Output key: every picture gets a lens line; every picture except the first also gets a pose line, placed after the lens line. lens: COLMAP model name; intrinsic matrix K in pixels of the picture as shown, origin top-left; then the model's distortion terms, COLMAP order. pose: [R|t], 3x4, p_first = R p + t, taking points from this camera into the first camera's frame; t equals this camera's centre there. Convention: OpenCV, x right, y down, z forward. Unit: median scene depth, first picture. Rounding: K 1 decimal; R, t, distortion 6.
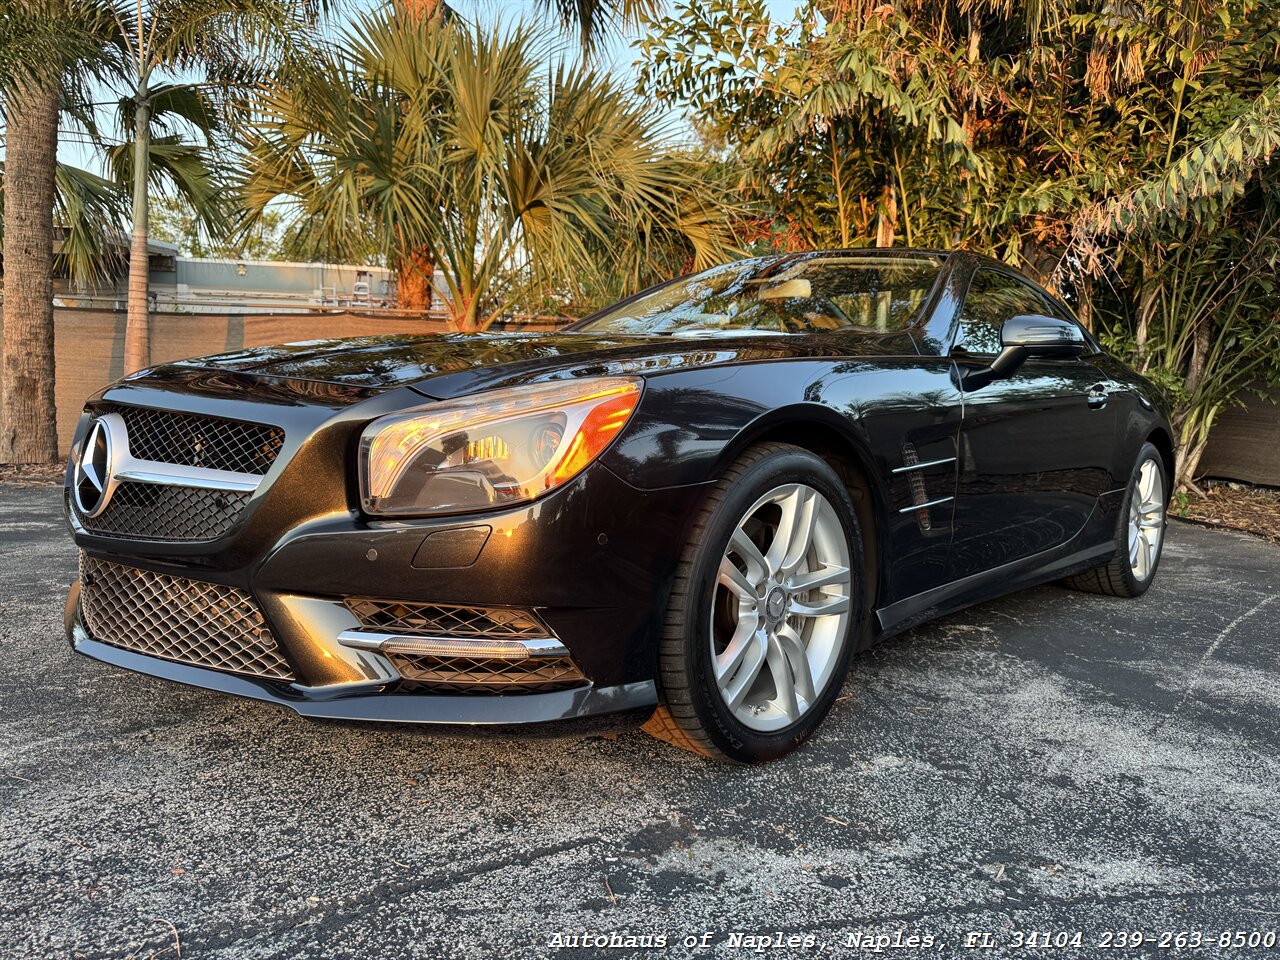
lens RADIAL K [[908.2, 0, 636.4], [0, 908.2, 482.3], [0, 0, 1]] dist [0.021316, -0.034029]
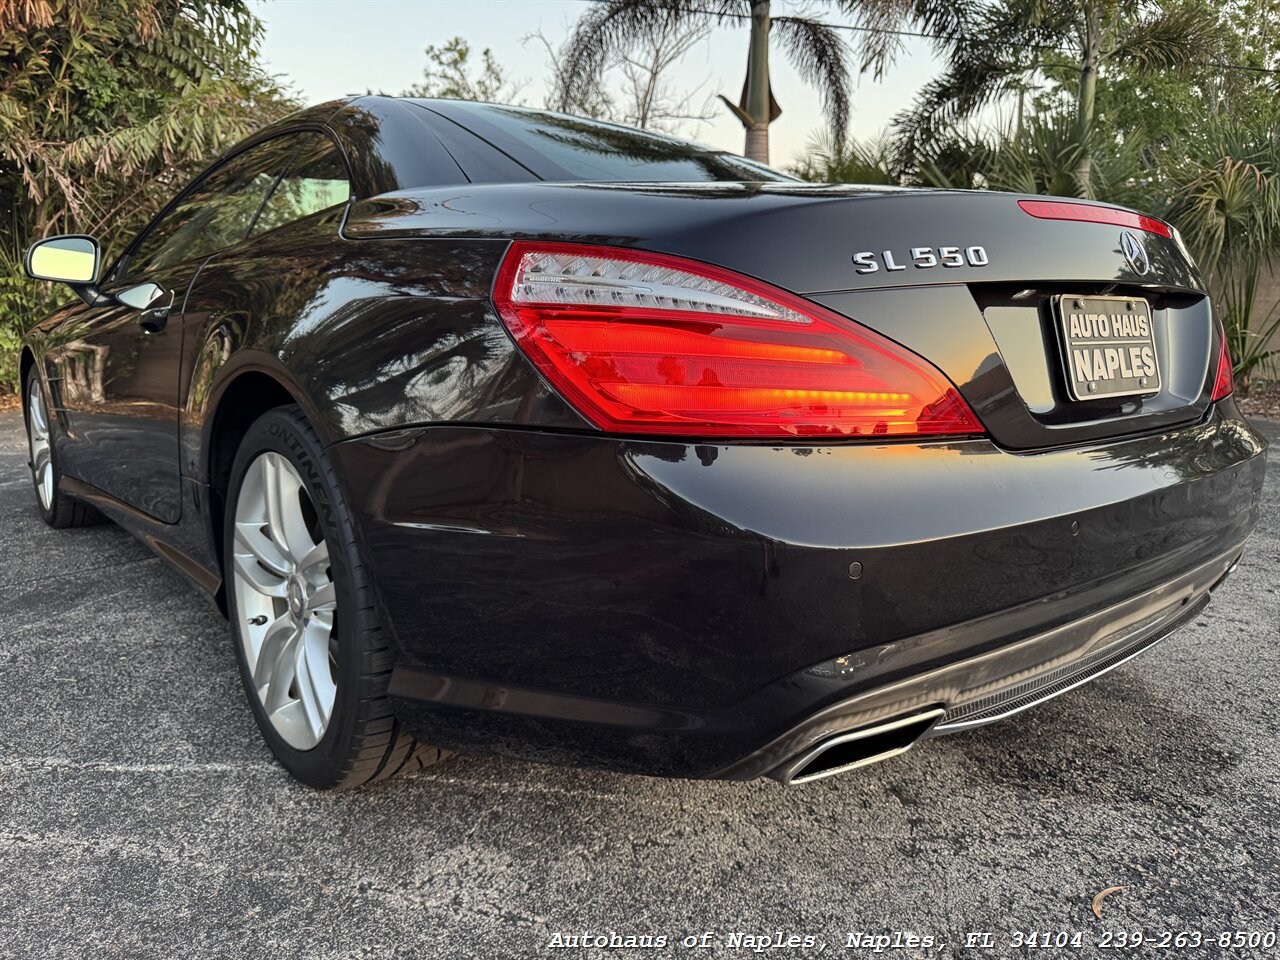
lens RADIAL K [[908.2, 0, 646.2], [0, 908.2, 484.4], [0, 0, 1]] dist [0.021316, -0.034029]
pose [[0.114611, -0.220934, 0.968531, -2.133214], [0.095289, 0.972905, 0.210656, -0.189814], [-0.988830, 0.068147, 0.132558, 0.531519]]
